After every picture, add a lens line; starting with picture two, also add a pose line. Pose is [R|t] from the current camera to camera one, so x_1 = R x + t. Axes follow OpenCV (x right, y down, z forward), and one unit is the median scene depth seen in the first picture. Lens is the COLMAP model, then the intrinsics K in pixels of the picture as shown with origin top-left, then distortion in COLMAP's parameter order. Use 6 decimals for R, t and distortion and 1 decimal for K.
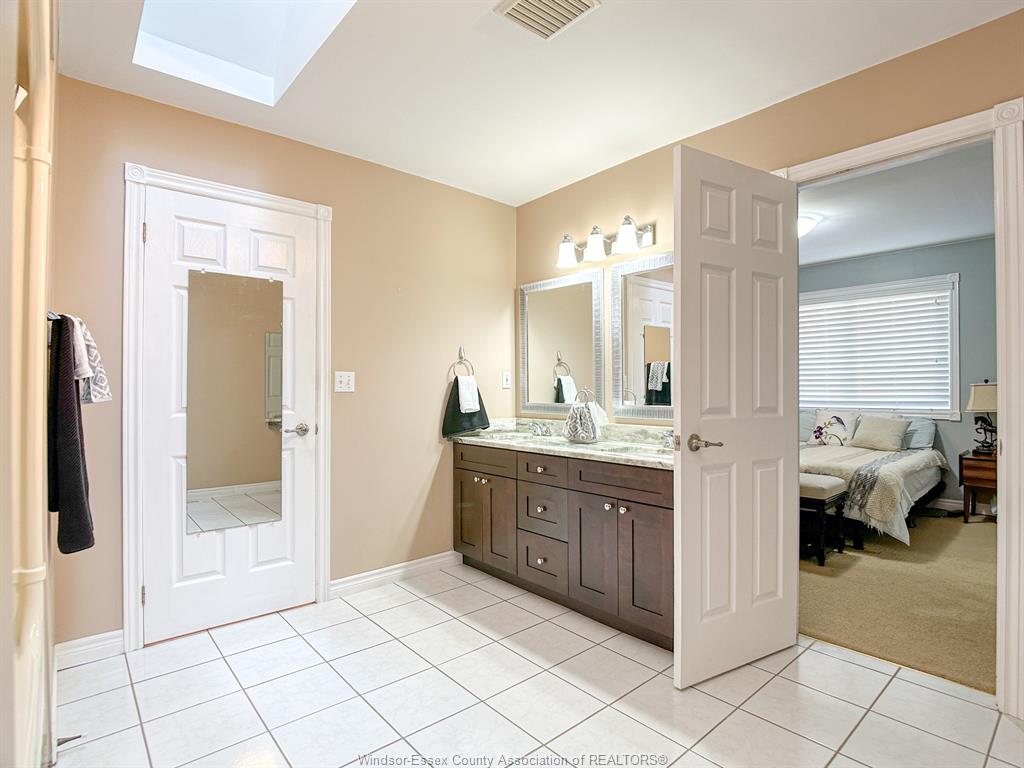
lens RADIAL K [[520.7, 0, 535.8], [0, 520.7, 377.3], [0, 0, 1]] dist [-0.062131, 0.001689]
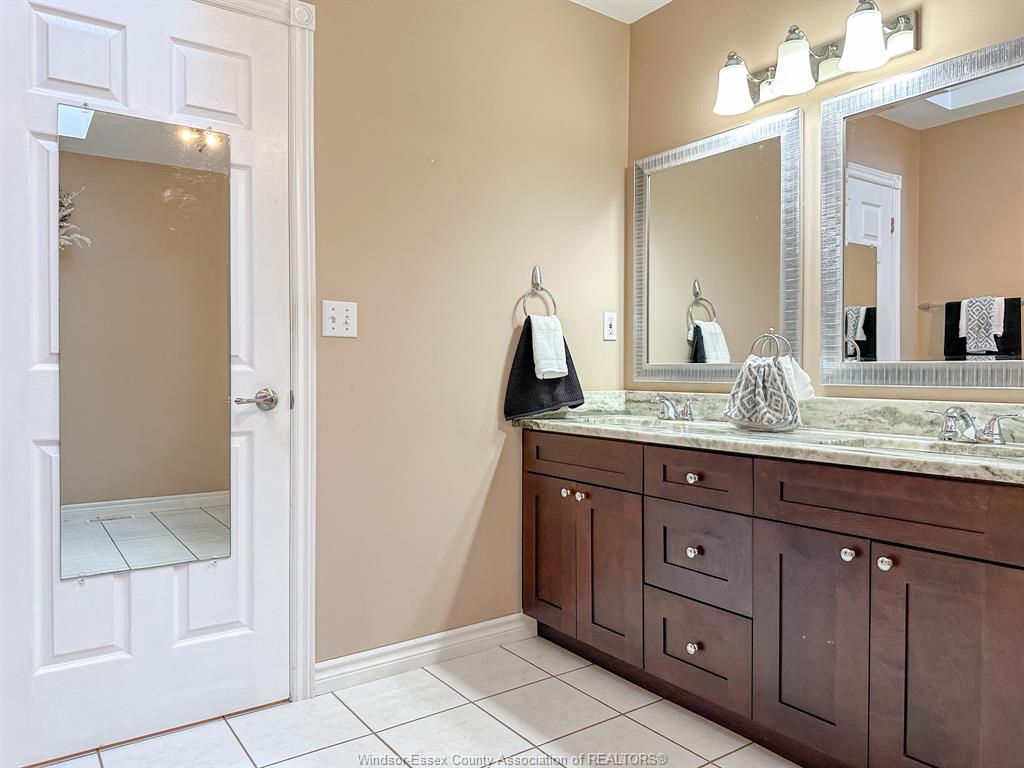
lens RADIAL K [[730.4, 0, 522.1], [0, 730.4, 382.1], [0, 0, 1]] dist [-0.024383, -0.020313]
pose [[0.992602, 0.009211, -0.121062, -0.073256], [-0.004033, 0.999069, 0.042951, 0.045112], [0.121345, -0.042145, 0.991715, 0.226389]]
